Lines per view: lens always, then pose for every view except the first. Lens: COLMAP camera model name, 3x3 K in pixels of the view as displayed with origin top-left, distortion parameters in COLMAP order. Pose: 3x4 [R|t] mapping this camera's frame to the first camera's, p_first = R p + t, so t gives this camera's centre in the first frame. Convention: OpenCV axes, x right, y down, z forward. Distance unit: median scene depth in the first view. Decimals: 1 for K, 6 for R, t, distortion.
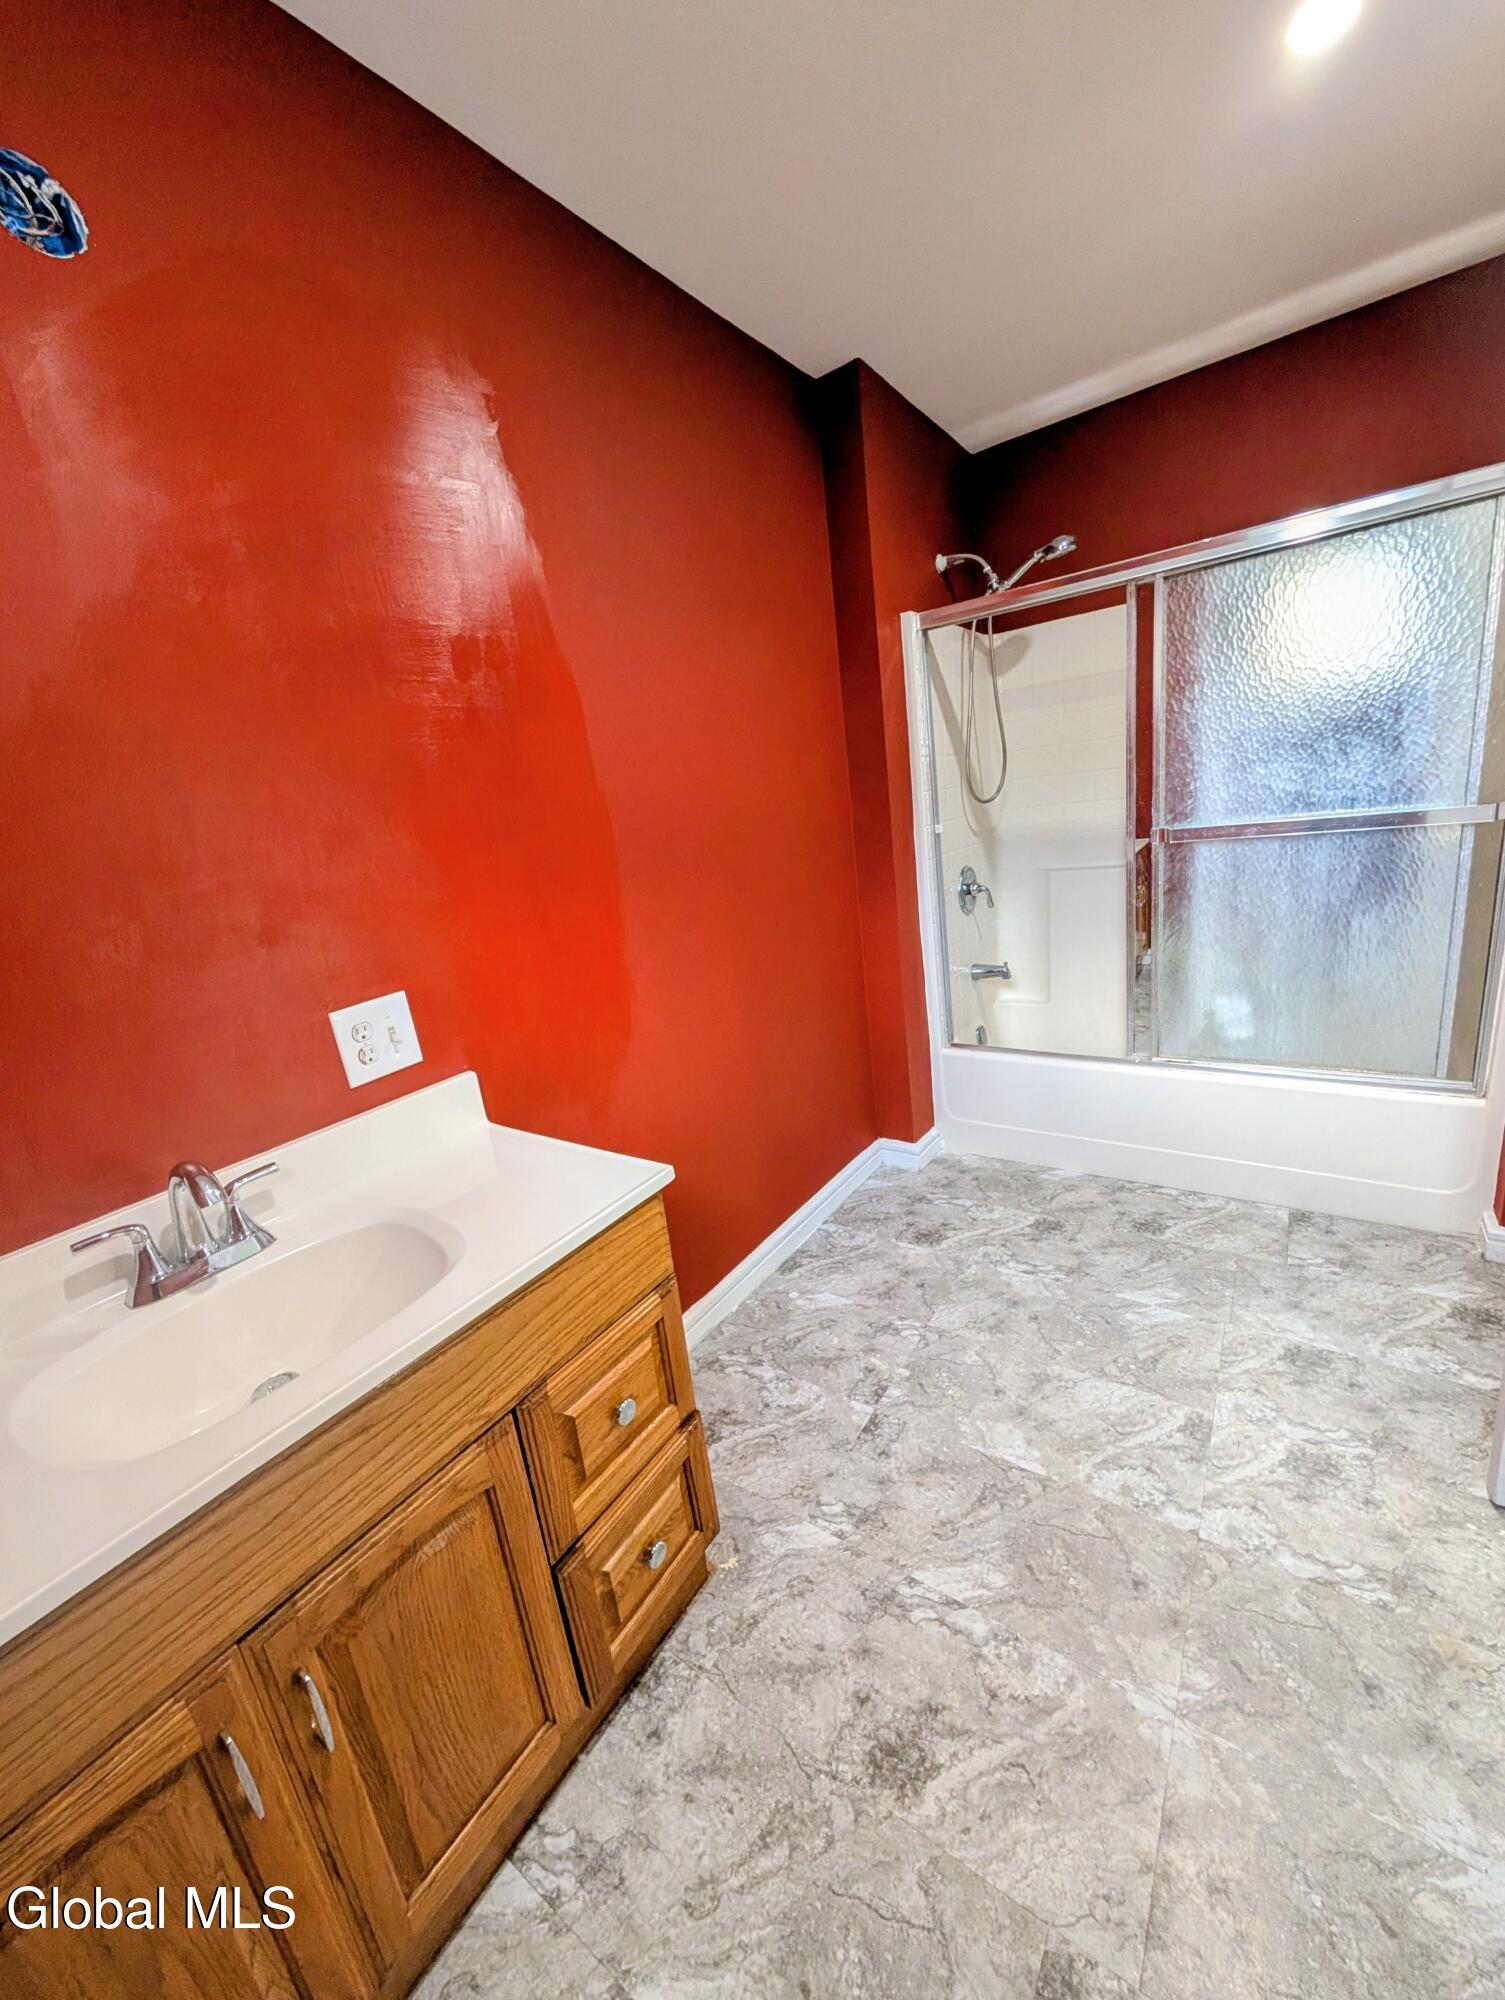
lens RADIAL K [[761.4, 0, 746.1], [0, 761.4, 1000.5], [0, 0, 1]] dist [-0.000436, 0.000668]
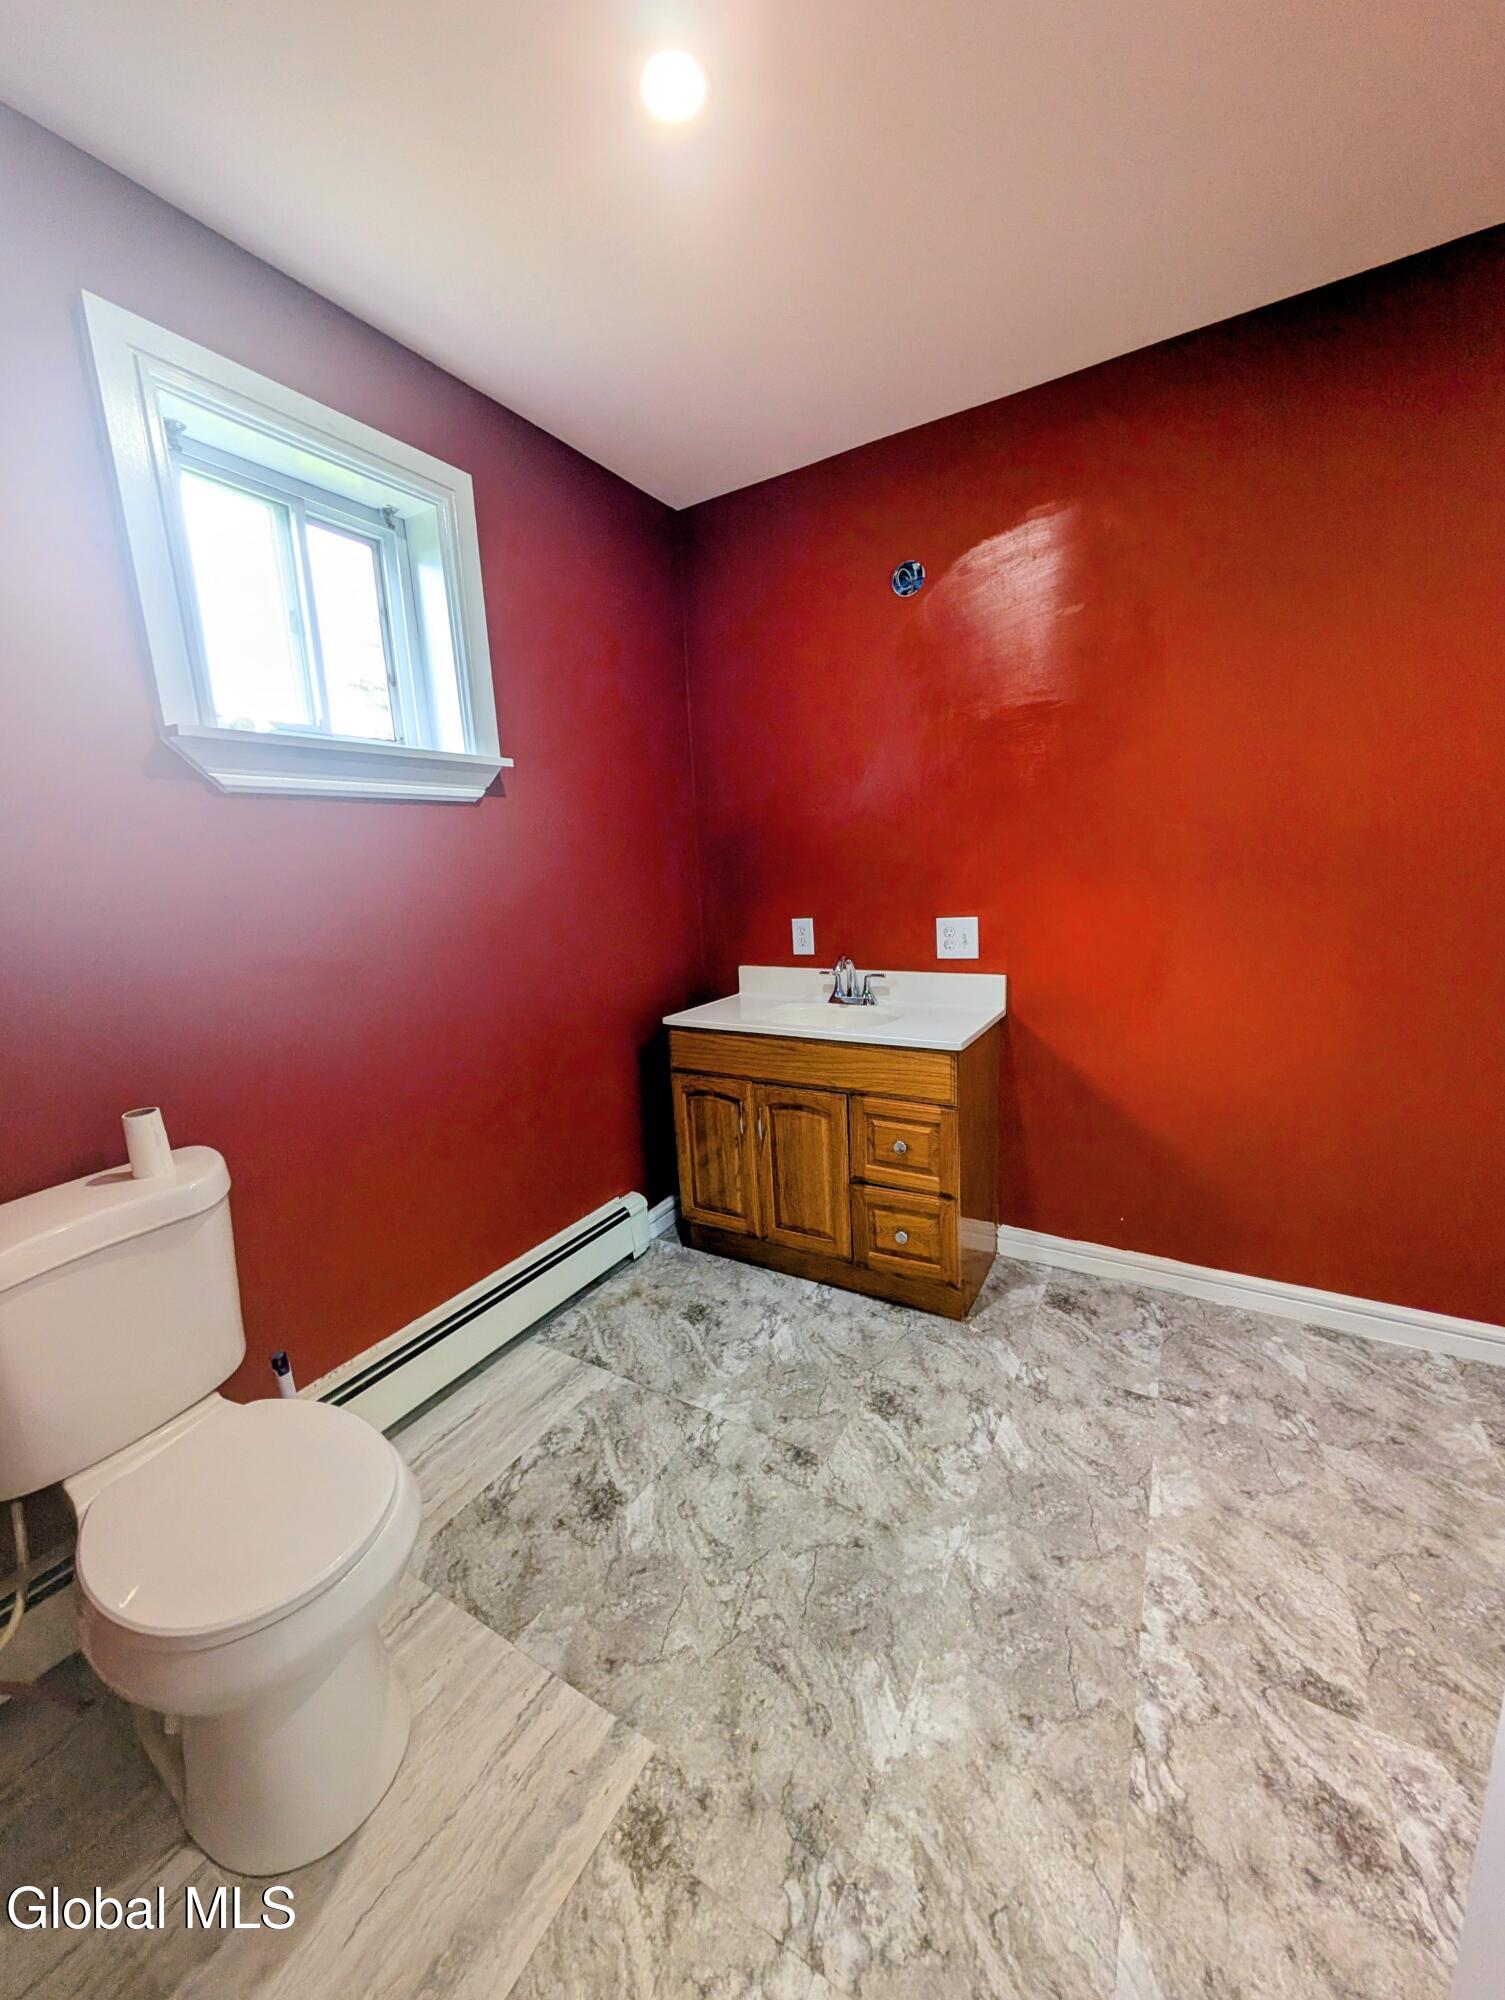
lens RADIAL K [[761.4, 0, 738.2], [0, 761.4, 1002.6], [0, 0, 1]] dist [-0.000436, 0.000668]
pose [[0.070044, 0.296667, -0.952409, 1.300849], [-0.209784, 0.937783, 0.276683, -0.204968], [0.975236, 0.180420, 0.127922, 0.254907]]
